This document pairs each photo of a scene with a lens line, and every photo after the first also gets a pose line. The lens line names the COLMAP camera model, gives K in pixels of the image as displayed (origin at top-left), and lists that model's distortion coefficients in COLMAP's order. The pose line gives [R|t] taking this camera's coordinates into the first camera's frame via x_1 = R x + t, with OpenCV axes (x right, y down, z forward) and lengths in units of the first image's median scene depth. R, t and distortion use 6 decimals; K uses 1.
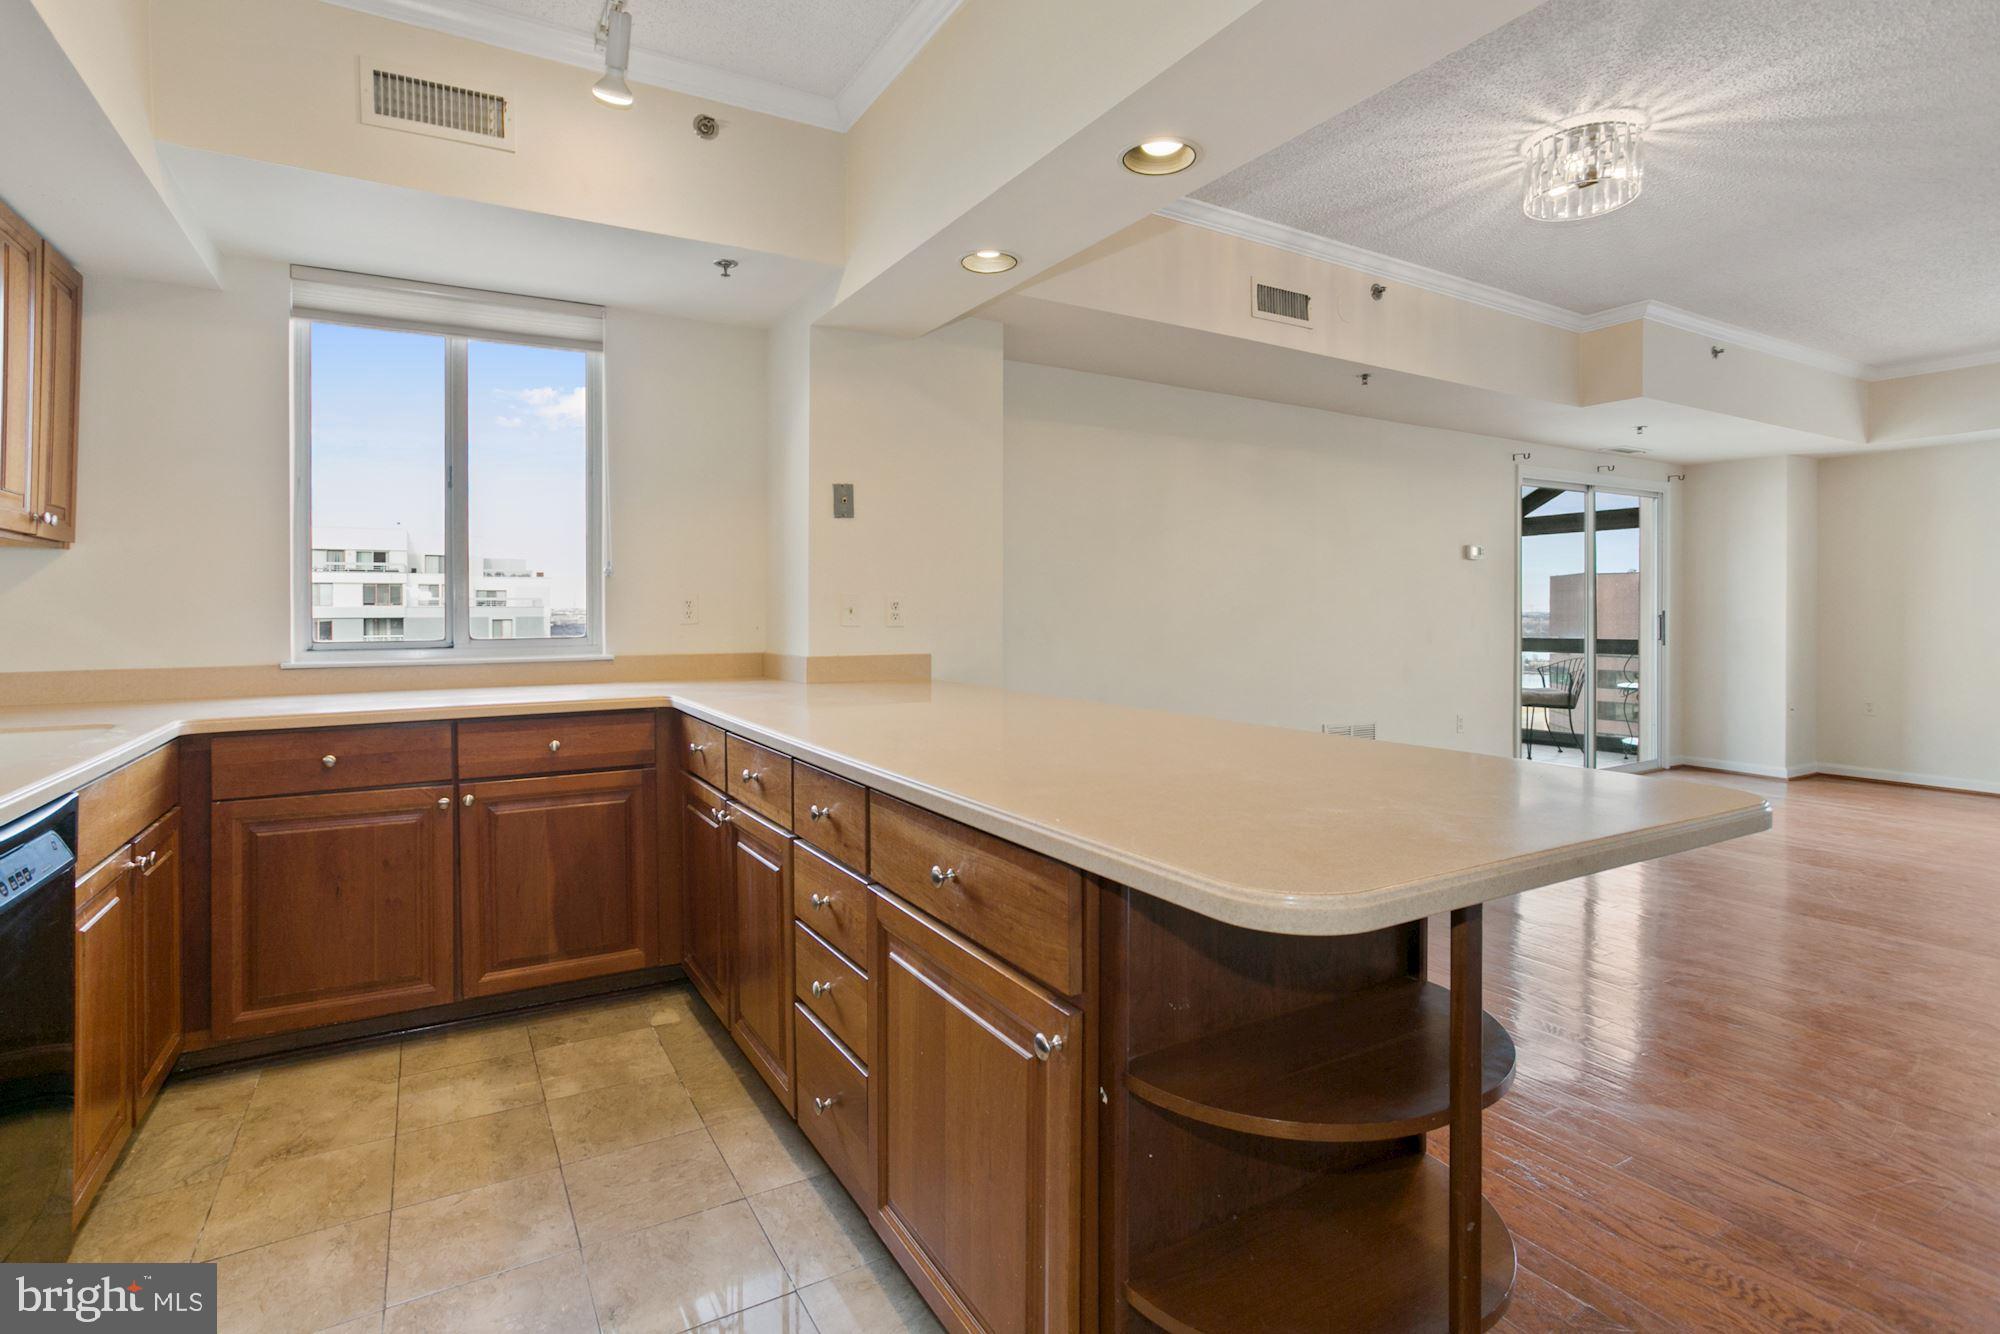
lens RADIAL K [[977.8, 0, 981.7], [0, 977.8, 608.8], [0, 0, 1]] dist [-0.049995, 0.029518]
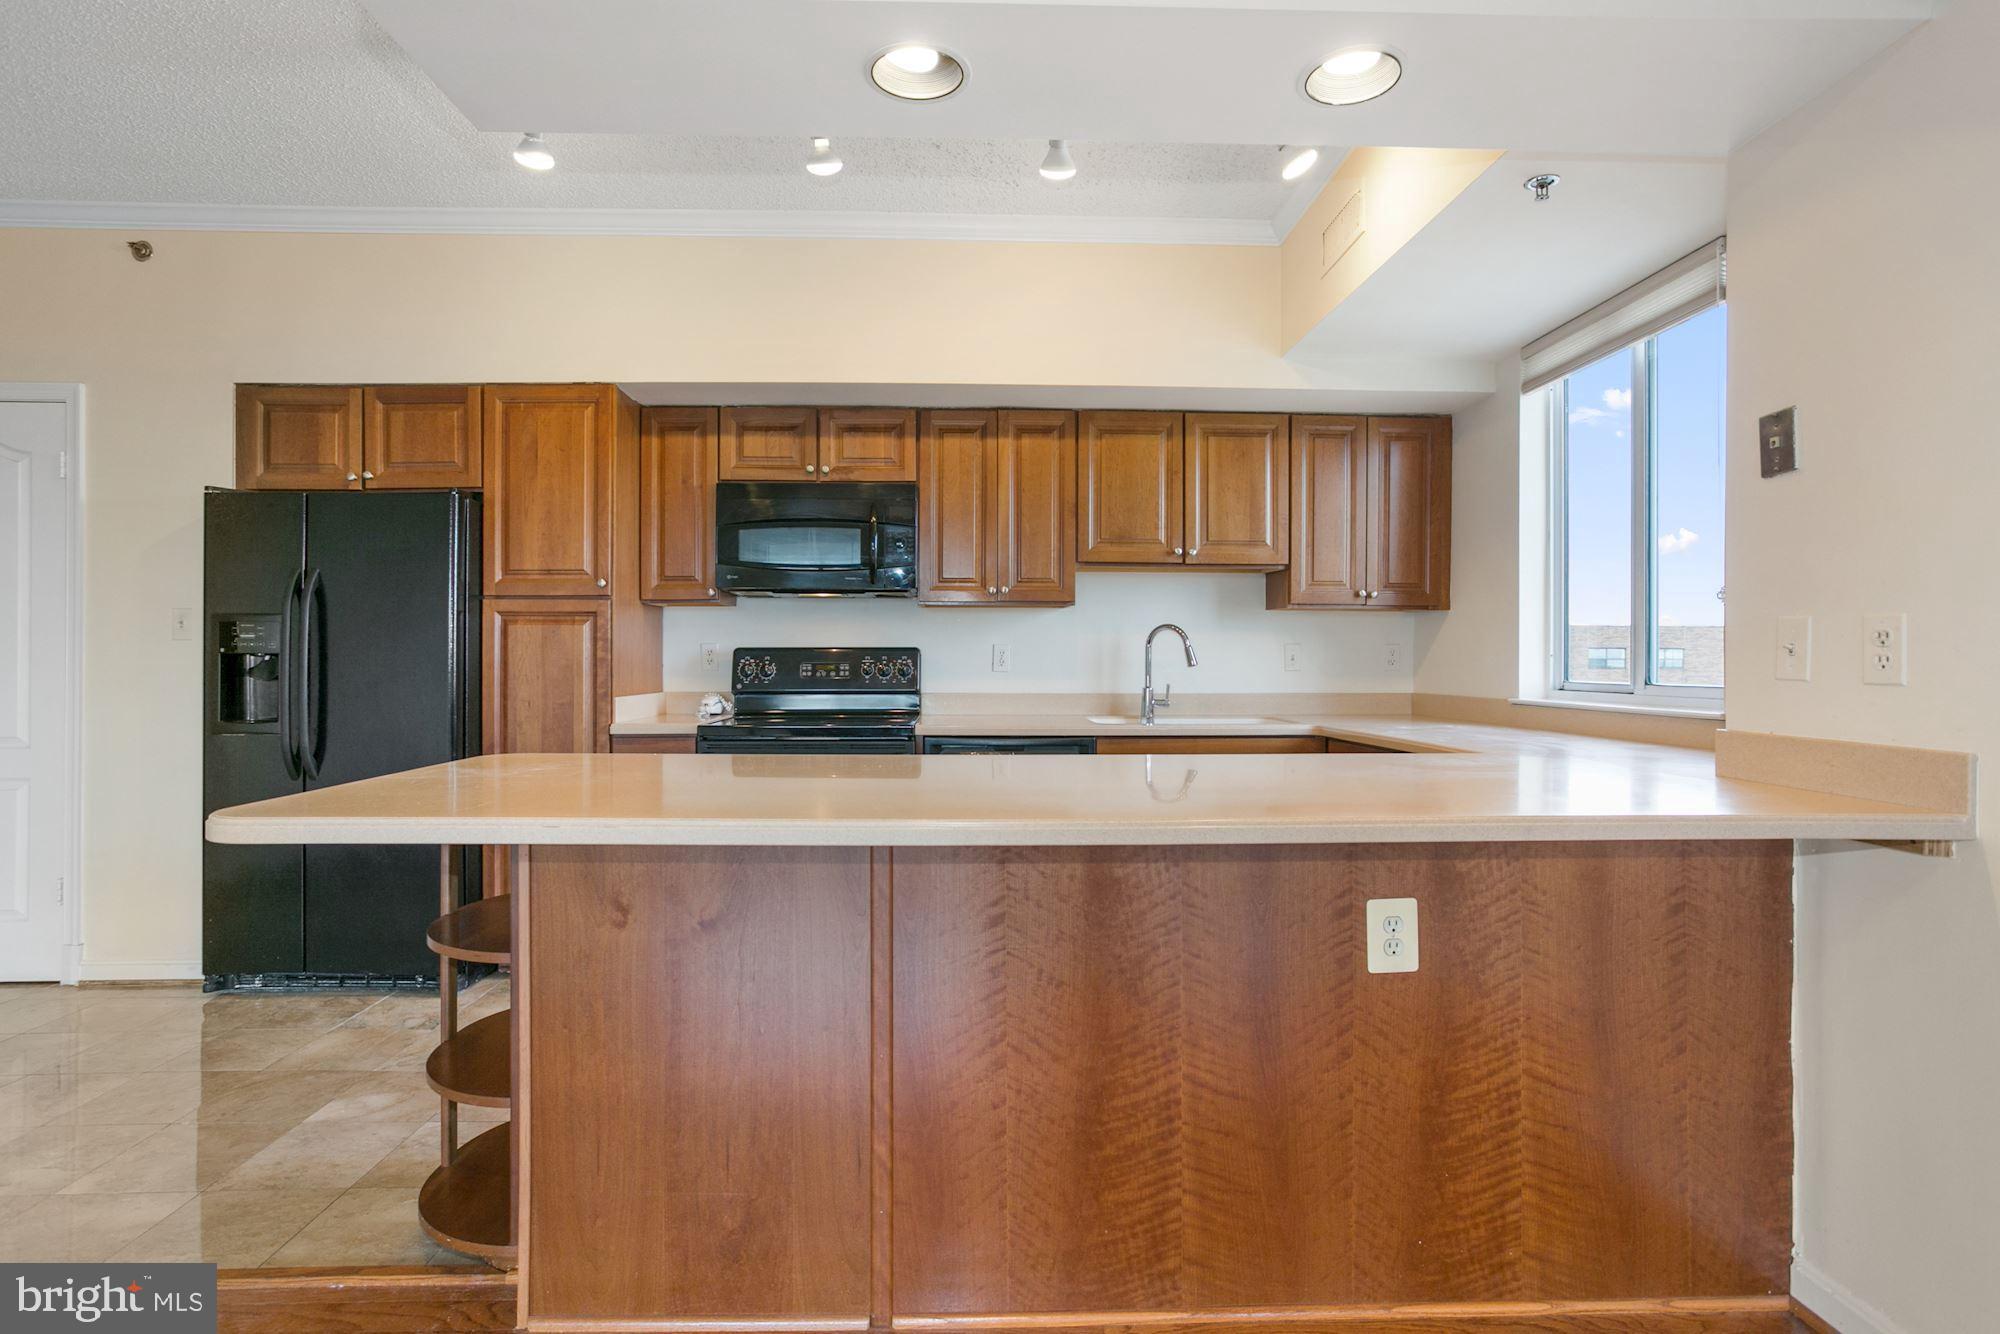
lens RADIAL K [[977.8, 0, 997.3], [0, 977.8, 655.9], [0, 0, 1]] dist [-0.049995, 0.029518]
pose [[-0.466757, 0.001112, -0.884385, 0.578536], [-0.002517, 0.999993, 0.002586, 0.003534], [0.884382, 0.003433, -0.466751, 0.994894]]
